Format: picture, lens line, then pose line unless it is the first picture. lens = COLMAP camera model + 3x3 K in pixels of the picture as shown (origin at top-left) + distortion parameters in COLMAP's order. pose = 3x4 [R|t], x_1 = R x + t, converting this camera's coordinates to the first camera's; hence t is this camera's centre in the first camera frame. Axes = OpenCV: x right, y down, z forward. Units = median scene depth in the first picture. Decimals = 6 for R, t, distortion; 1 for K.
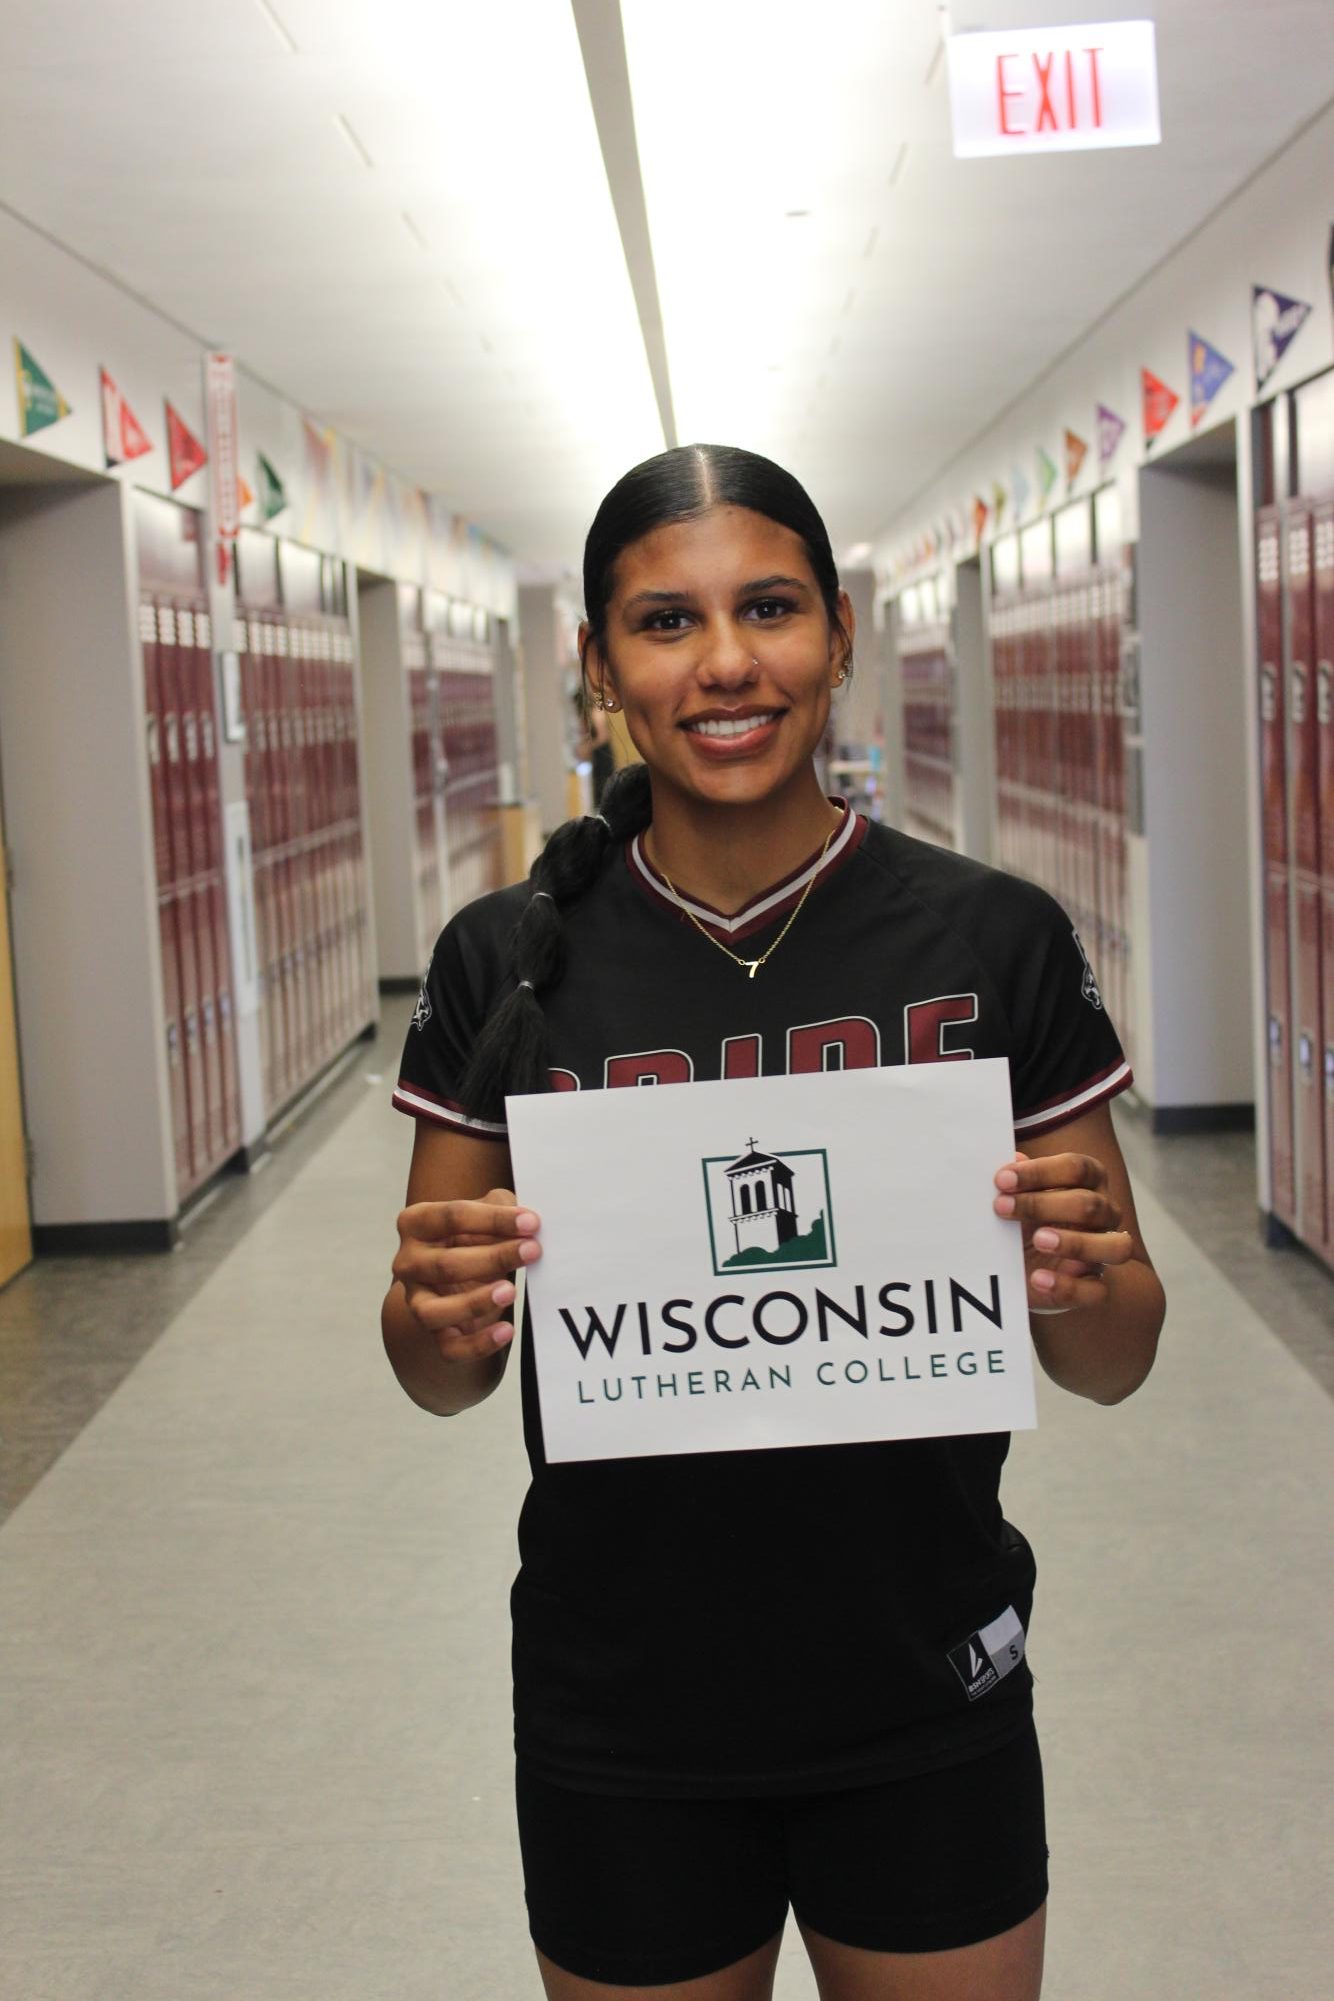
lens RADIAL K [[2971.1, 0, 667.6], [0, 2971.1, 1000.7], [0, 0, 1]] dist [-0.034060, 0.026167]
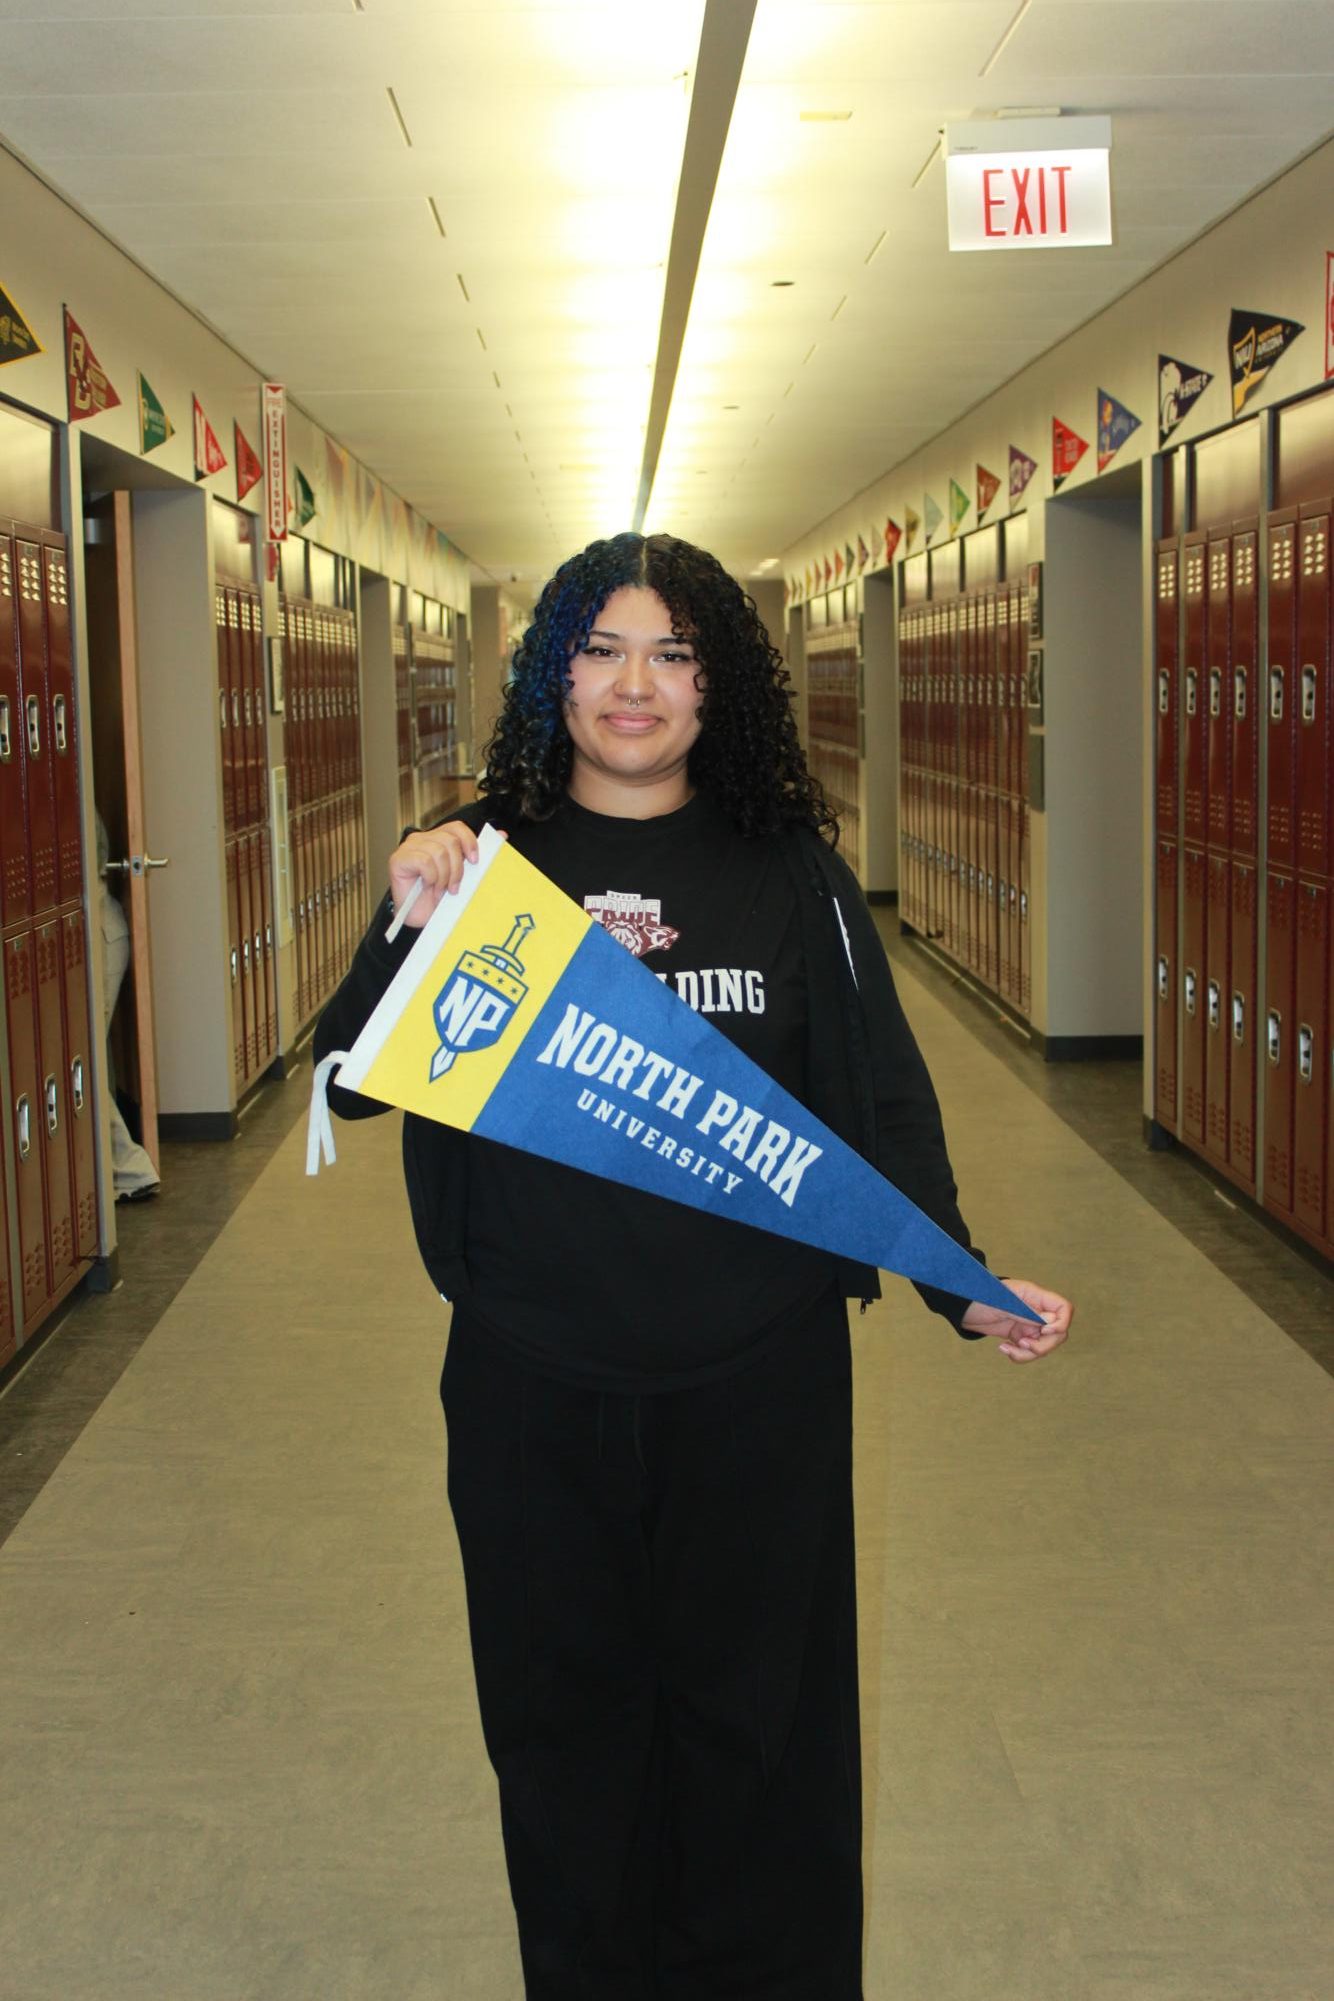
lens RADIAL K [[2649.4, 0, 659.9], [0, 2649.4, 1000.5], [0, 0, 1]] dist [-0.067588, 0.102242]
pose [[0.999081, 0.019723, 0.038065, -0.034655], [-0.020285, 0.999690, 0.014429, 0.009176], [-0.037769, -0.015188, 0.999171, -0.060788]]
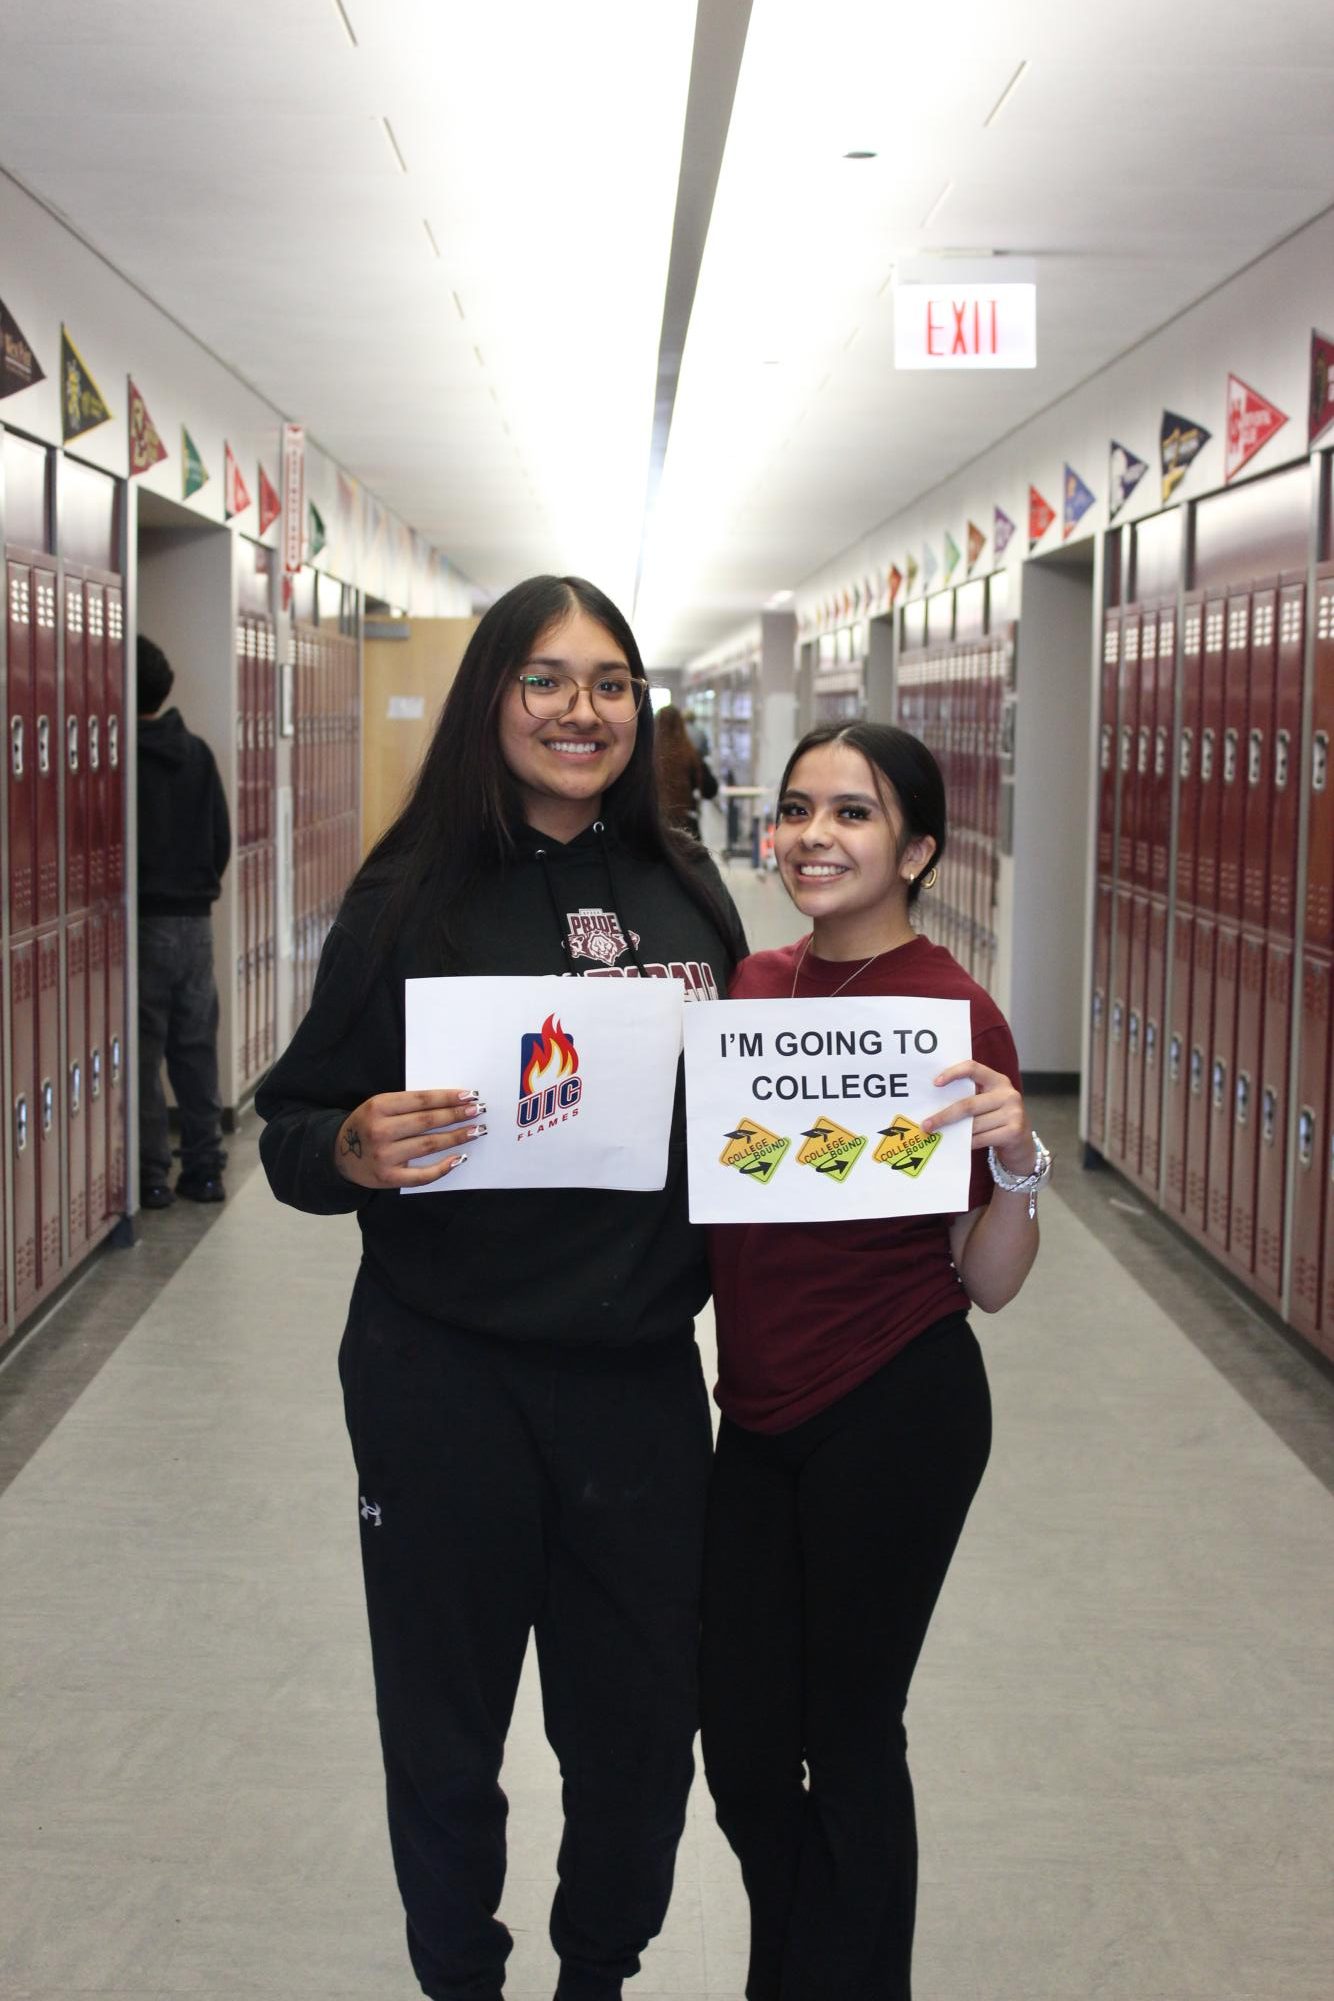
lens RADIAL K [[2971.1, 0, 667.6], [0, 2971.1, 1000.7], [0, 0, 1]] dist [-0.034060, 0.026167]
pose [[0.997688, 0.056309, 0.038052, -0.030455], [-0.056046, 0.998397, -0.007936, 0.025335], [-0.038438, 0.005785, 0.999244, -0.261651]]
